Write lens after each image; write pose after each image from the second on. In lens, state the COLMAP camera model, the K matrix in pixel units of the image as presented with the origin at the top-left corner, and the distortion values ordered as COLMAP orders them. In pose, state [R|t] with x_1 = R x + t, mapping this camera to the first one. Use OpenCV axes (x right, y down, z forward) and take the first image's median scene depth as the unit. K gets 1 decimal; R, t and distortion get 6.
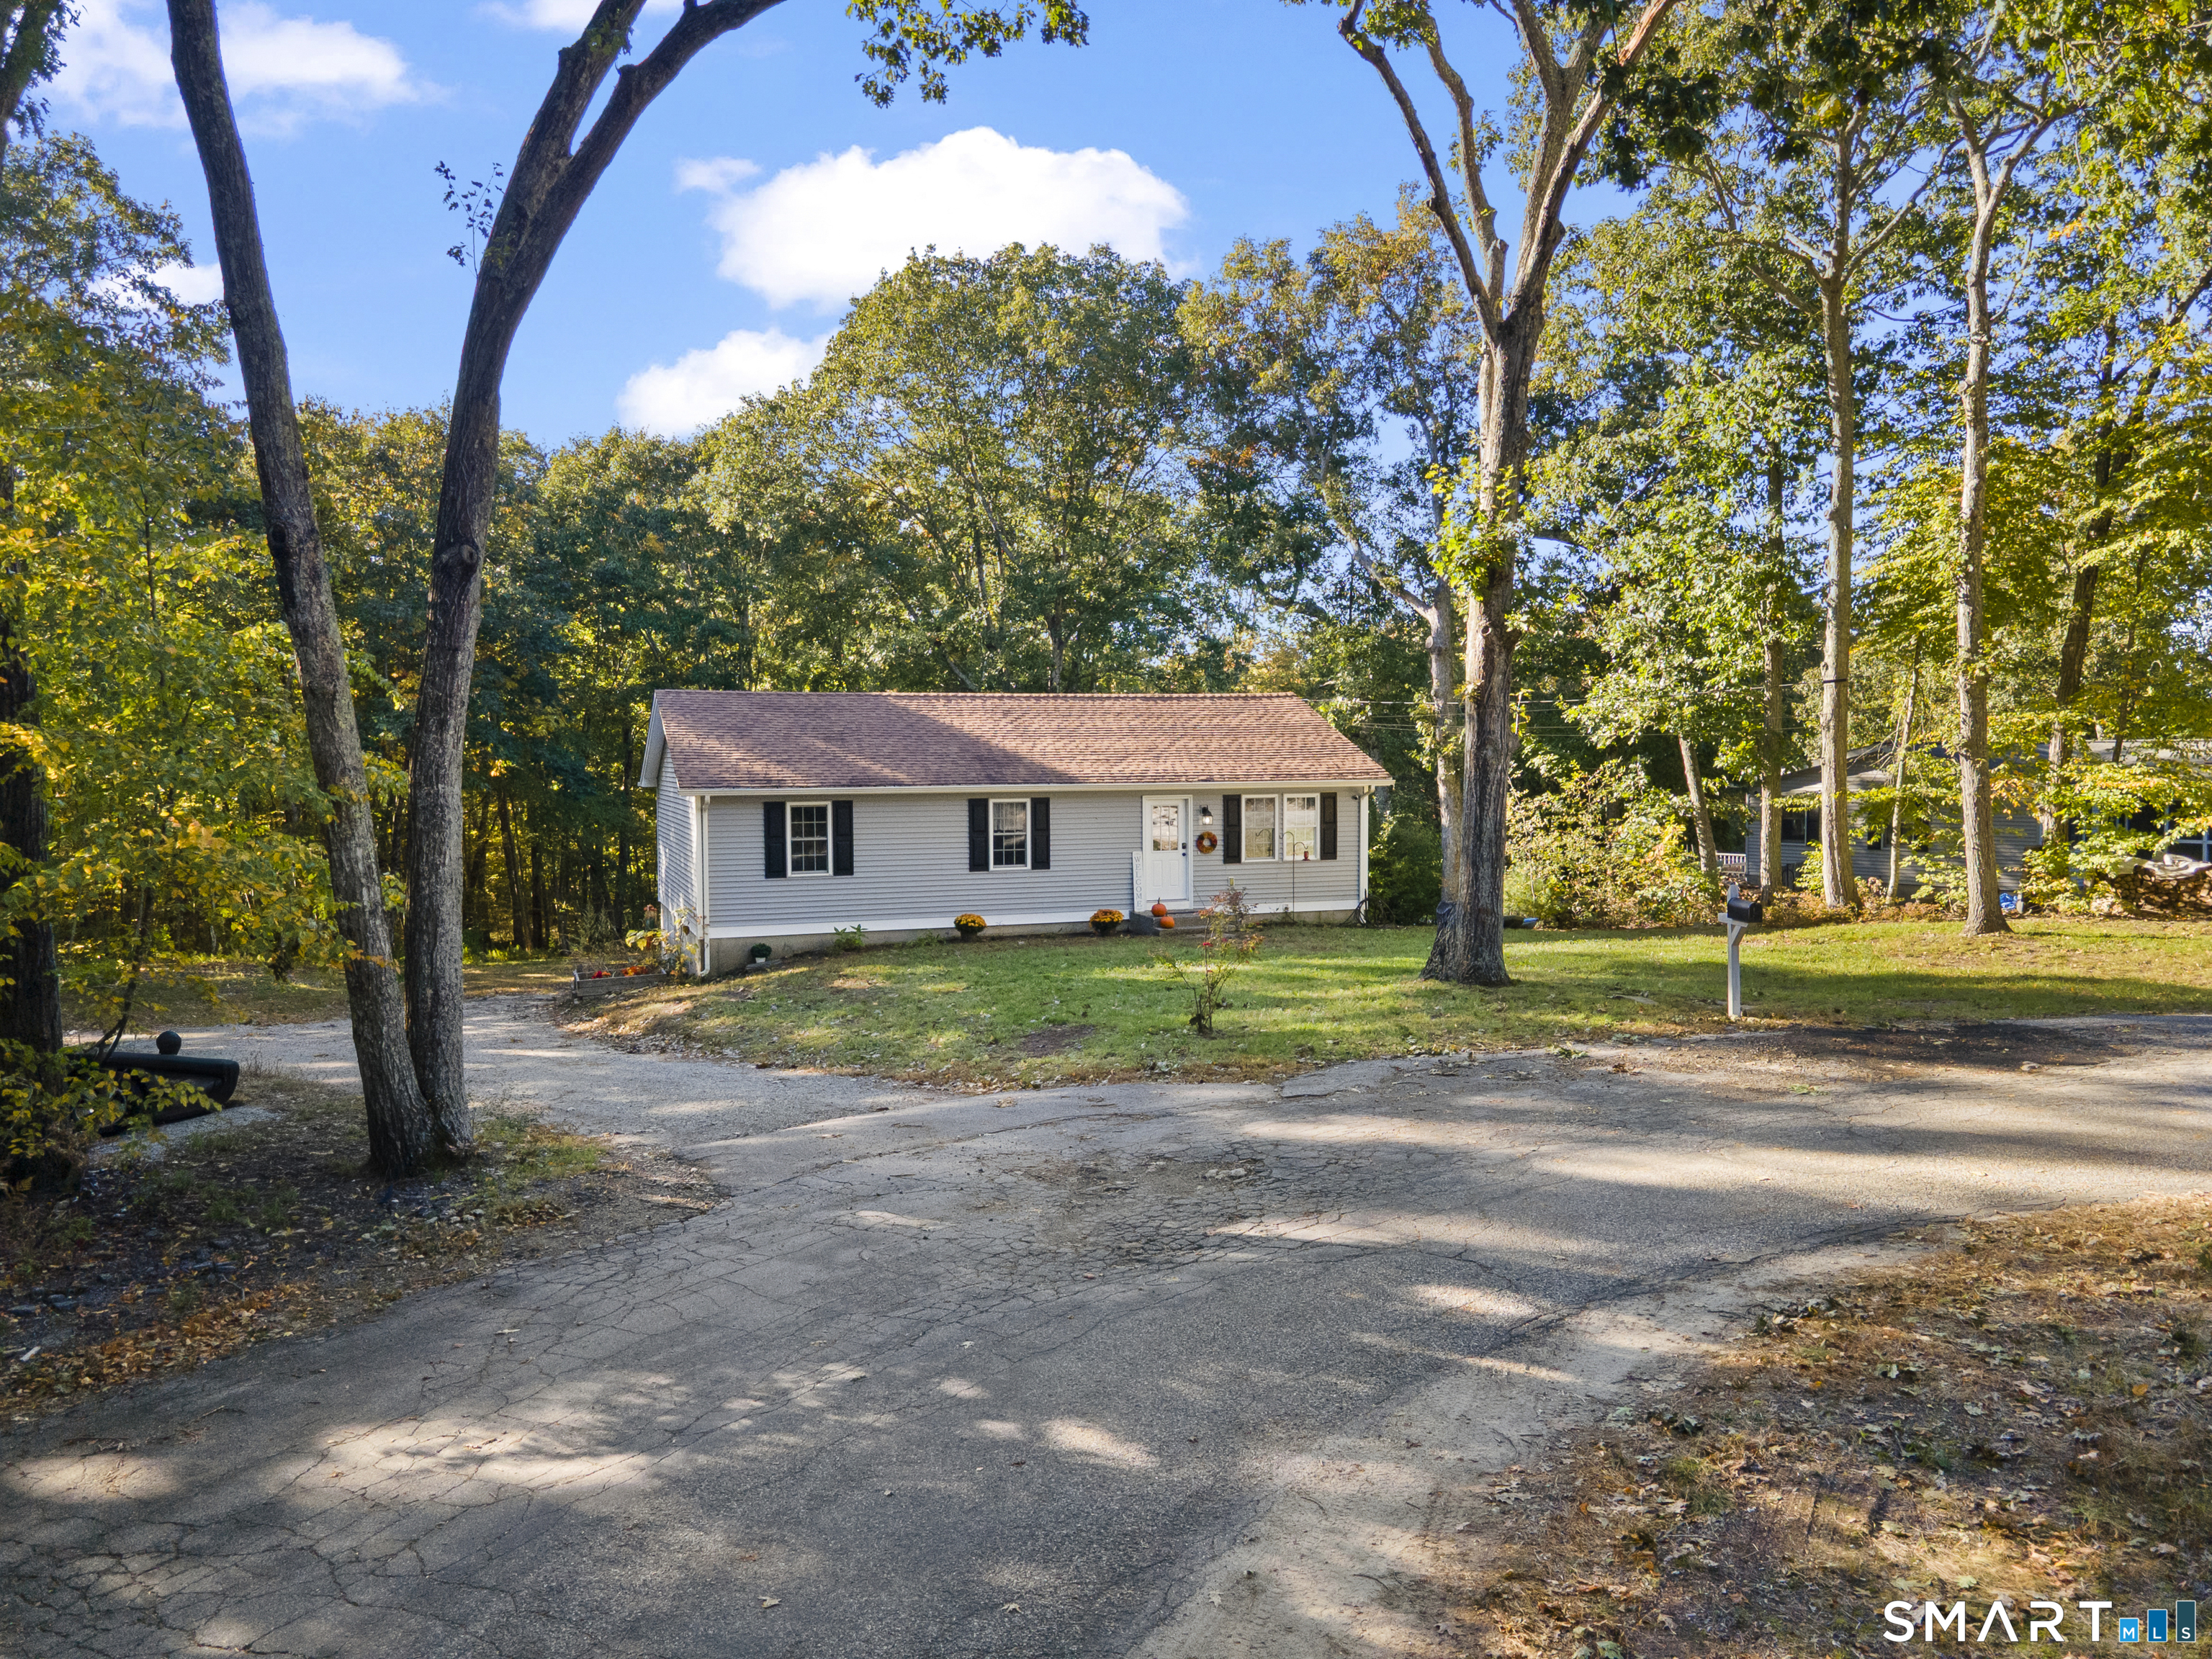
lens RADIAL K [[1538.3, 0, 1117.5], [0, 1538.3, 822.6], [0, 0, 1]] dist [0.038031, -0.001124]
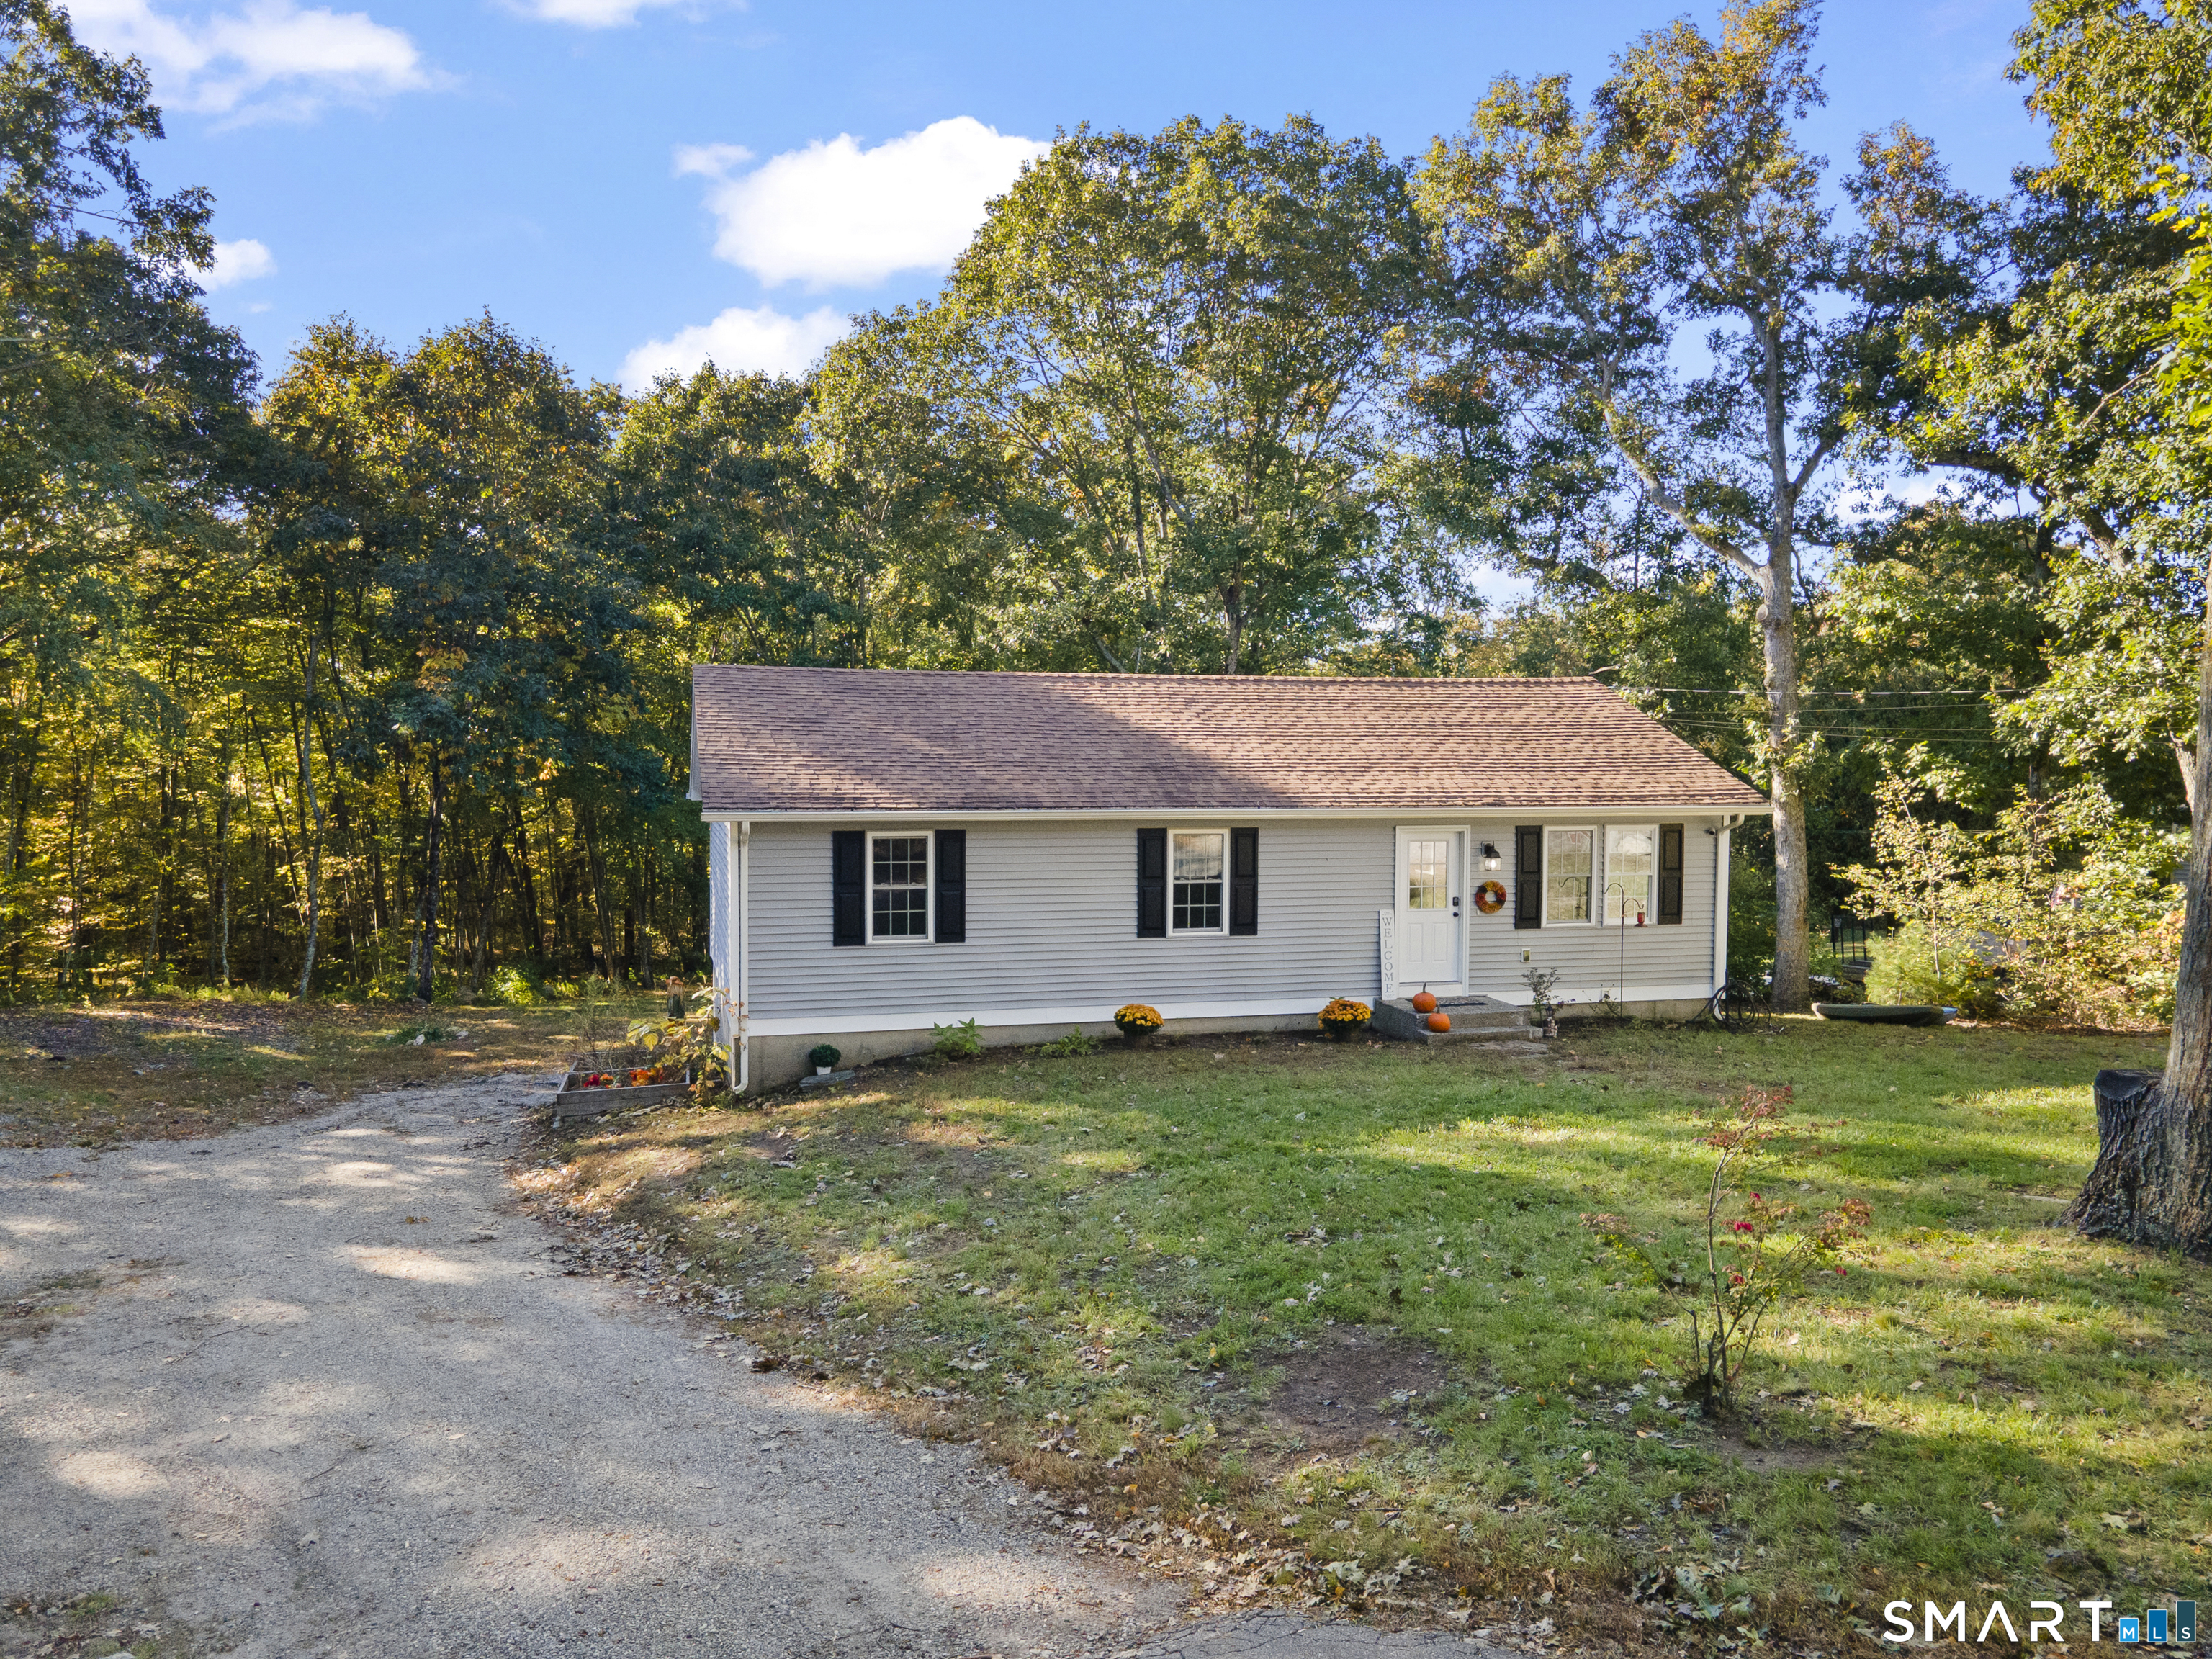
lens RADIAL K [[1566.2, 0, 1106.0], [0, 1566.2, 829.5], [0, 0, 1]] dist [-0.000589, -0.001241]
pose [[0.995150, 0.014980, -0.097227, -0.036012], [-0.014734, 0.999886, 0.003240, -0.013747], [0.097264, -0.001791, 0.995257, 0.260900]]
